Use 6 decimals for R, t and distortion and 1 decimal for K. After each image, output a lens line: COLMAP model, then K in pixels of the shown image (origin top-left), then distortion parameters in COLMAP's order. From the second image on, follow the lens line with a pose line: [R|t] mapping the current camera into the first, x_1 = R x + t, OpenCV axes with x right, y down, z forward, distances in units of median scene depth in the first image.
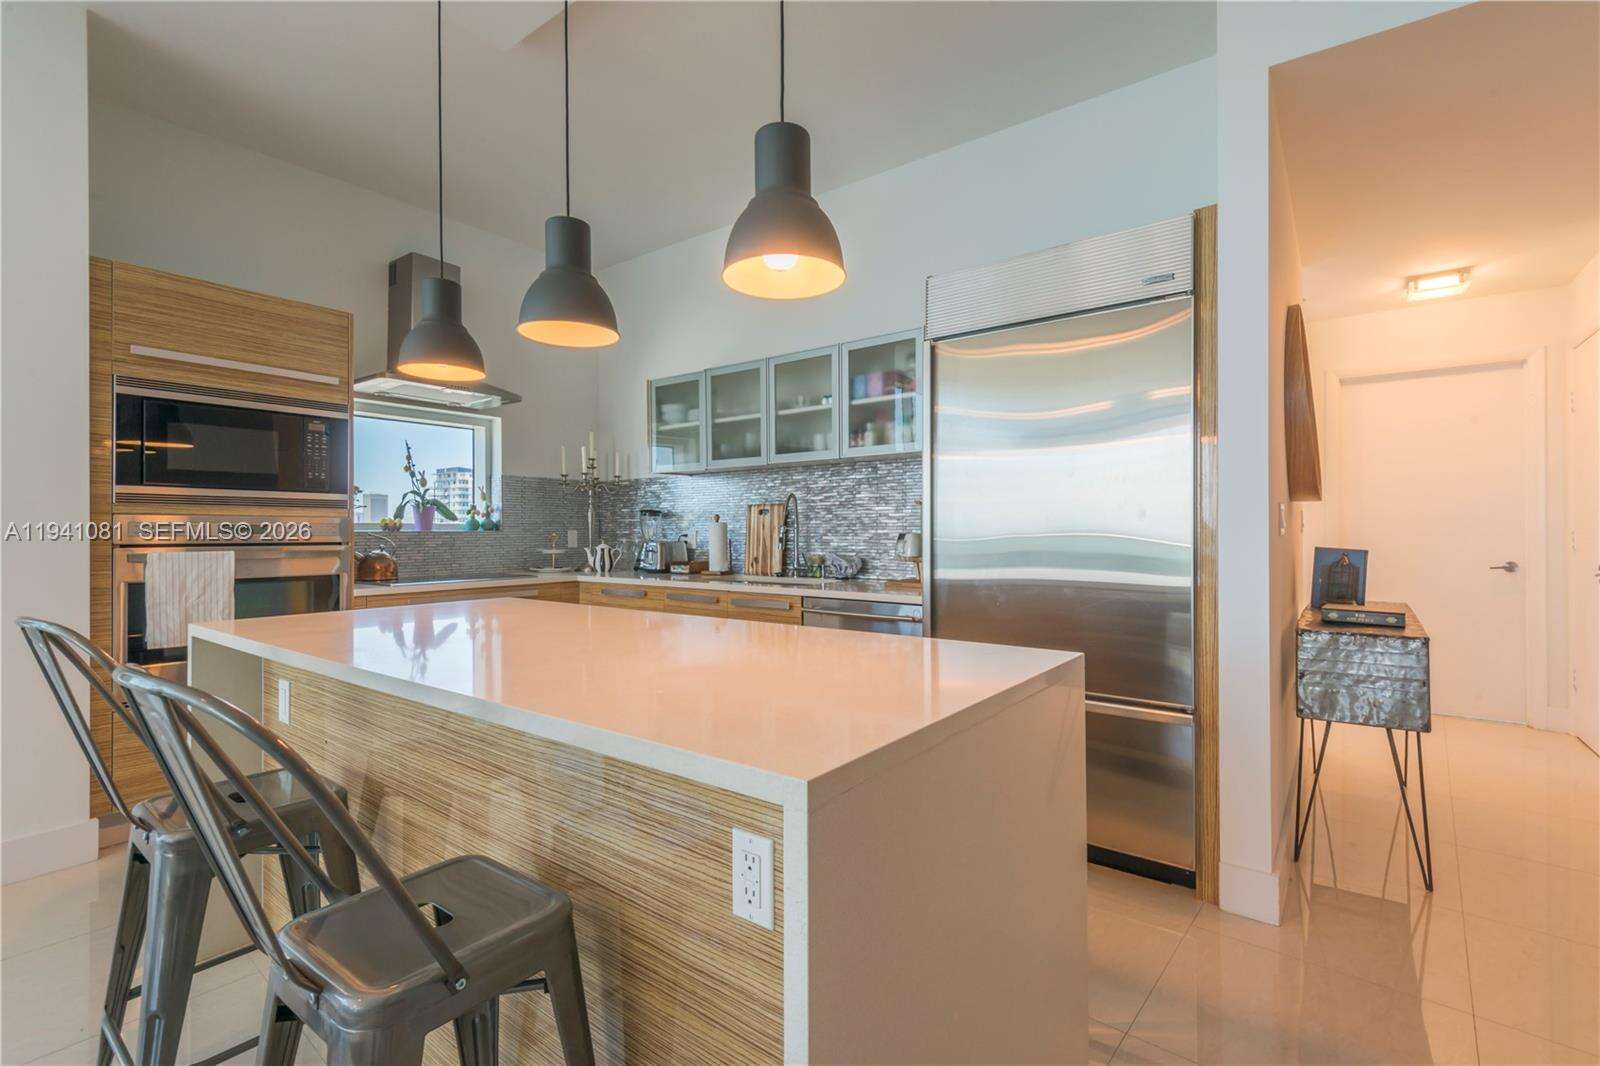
lens RADIAL K [[718.1, 0, 803.5], [0, 718.1, 522.5], [0, 0, 1]] dist [0.012568, -0.006928]
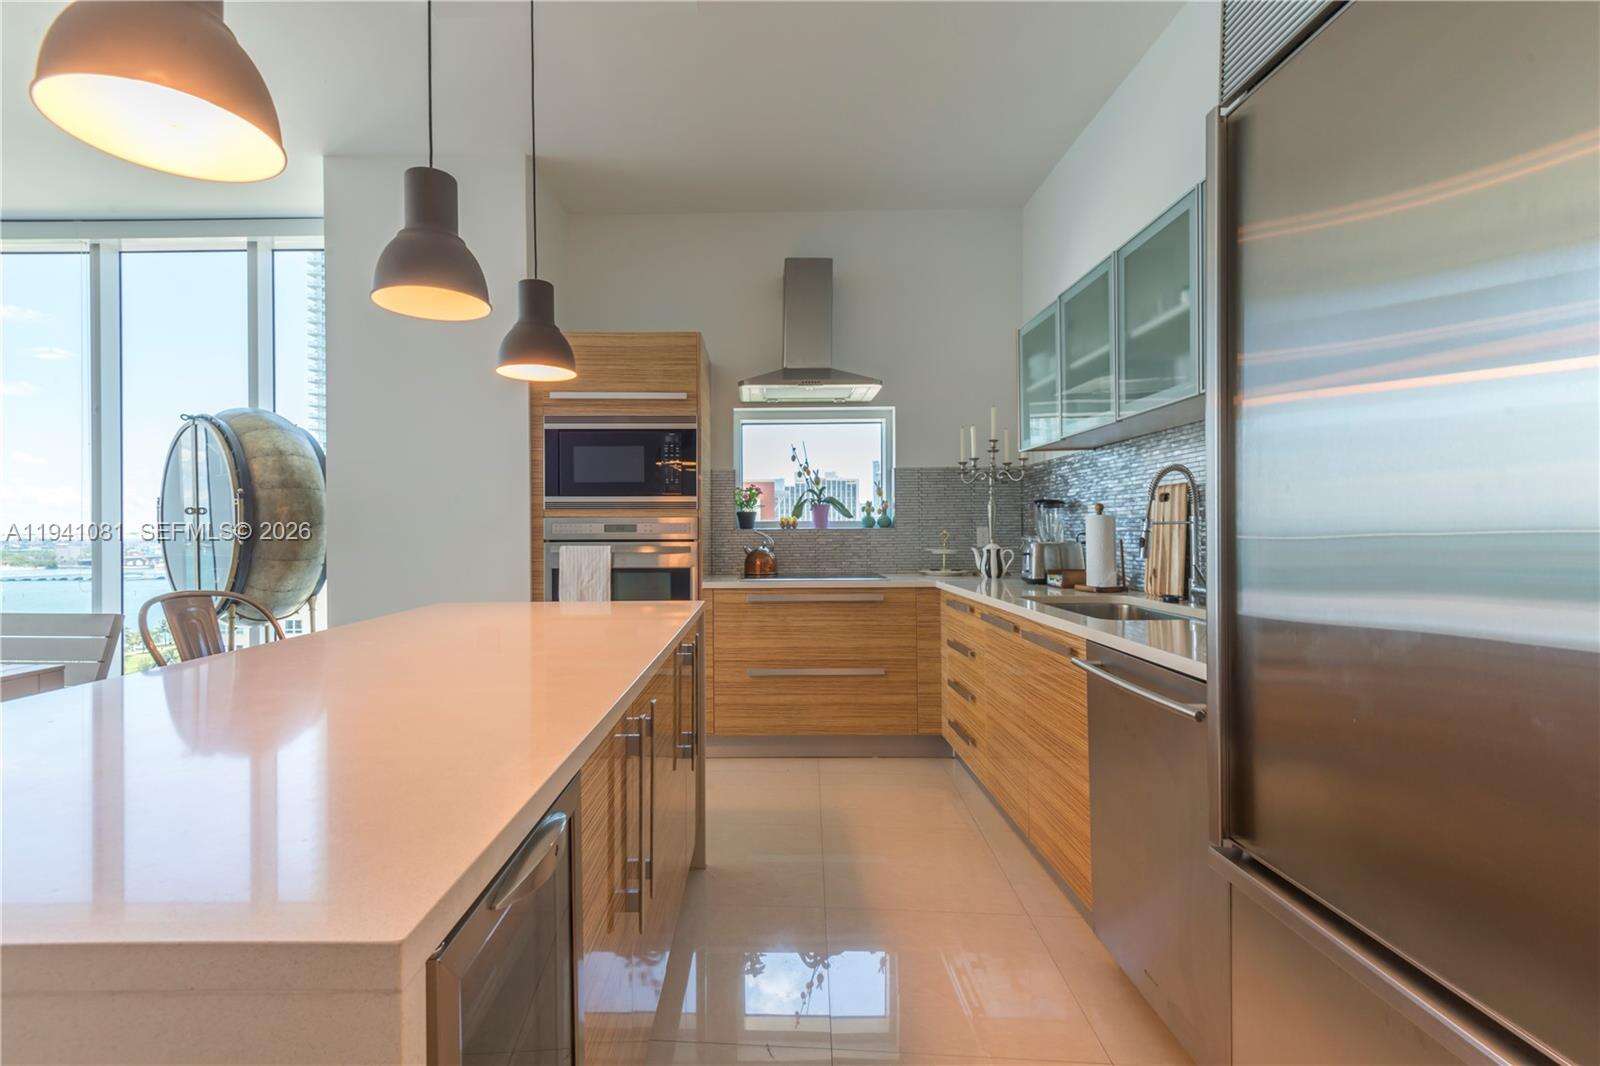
lens RADIAL K [[718.1, 0, 803.5], [0, 718.1, 522.5], [0, 0, 1]] dist [0.012568, -0.006928]
pose [[0.575188, -0.008779, -0.817974, 0.292834], [0.013932, 0.999903, -0.000935, 0.003987], [0.817902, -0.010858, 0.575255, 0.398514]]
